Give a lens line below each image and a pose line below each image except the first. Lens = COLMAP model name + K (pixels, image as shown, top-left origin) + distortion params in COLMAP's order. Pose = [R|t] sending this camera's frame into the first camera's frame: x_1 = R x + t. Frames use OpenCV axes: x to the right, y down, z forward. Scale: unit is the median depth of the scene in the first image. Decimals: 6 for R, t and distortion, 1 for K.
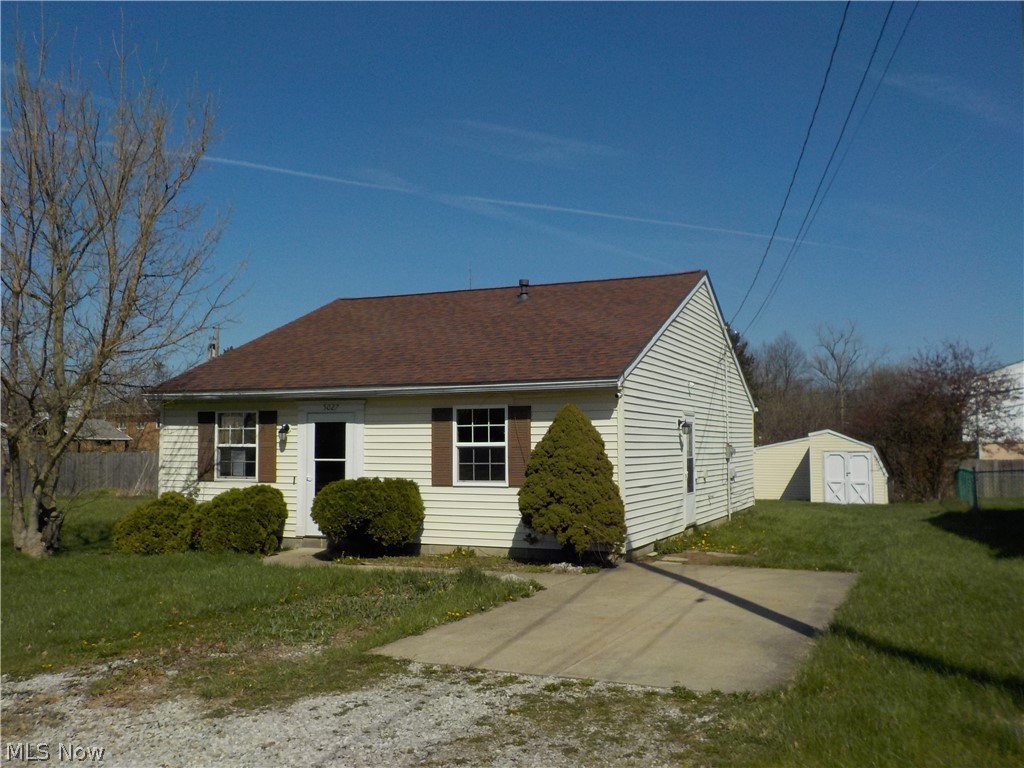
lens RADIAL K [[906.9, 0, 512.0], [0, 906.9, 384.0], [0, 0, 1]] dist [0.001667, 0.004275]
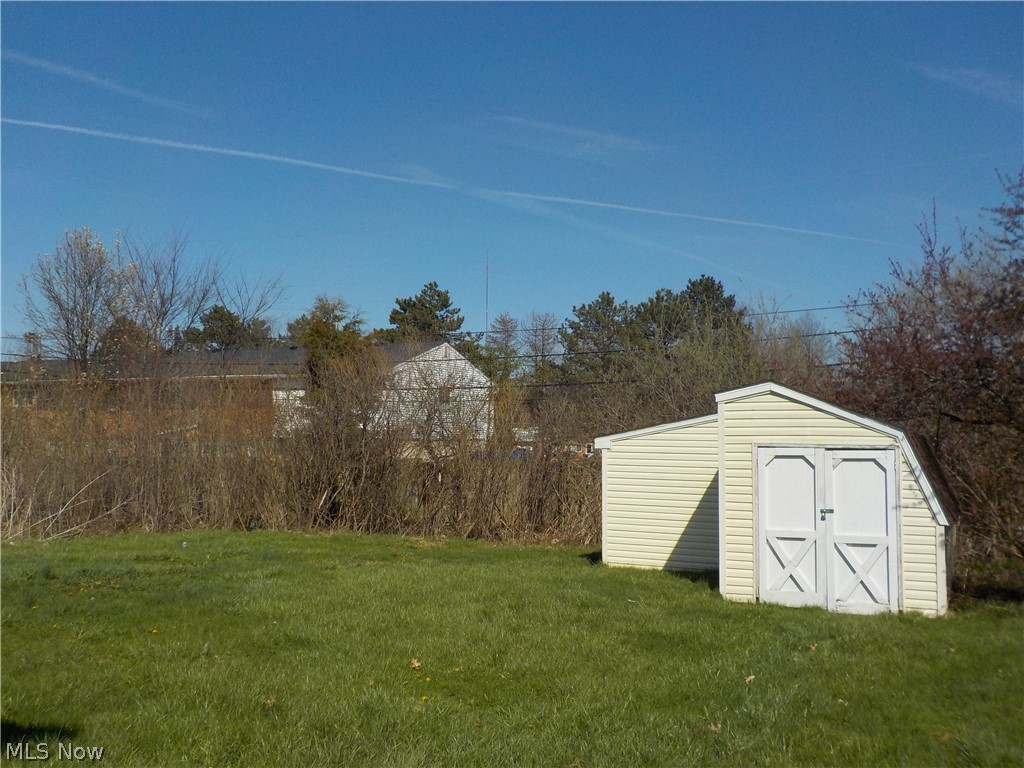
lens RADIAL K [[892.8, 0, 512.0], [0, 892.8, 384.0], [0, 0, 1]] dist [0.001989, -0.002385]
pose [[0.998931, 0.005514, -0.045894, 0.265525], [-0.005250, 0.999969, 0.005867, 0.048953], [0.045925, -0.005620, 0.998929, 0.655153]]
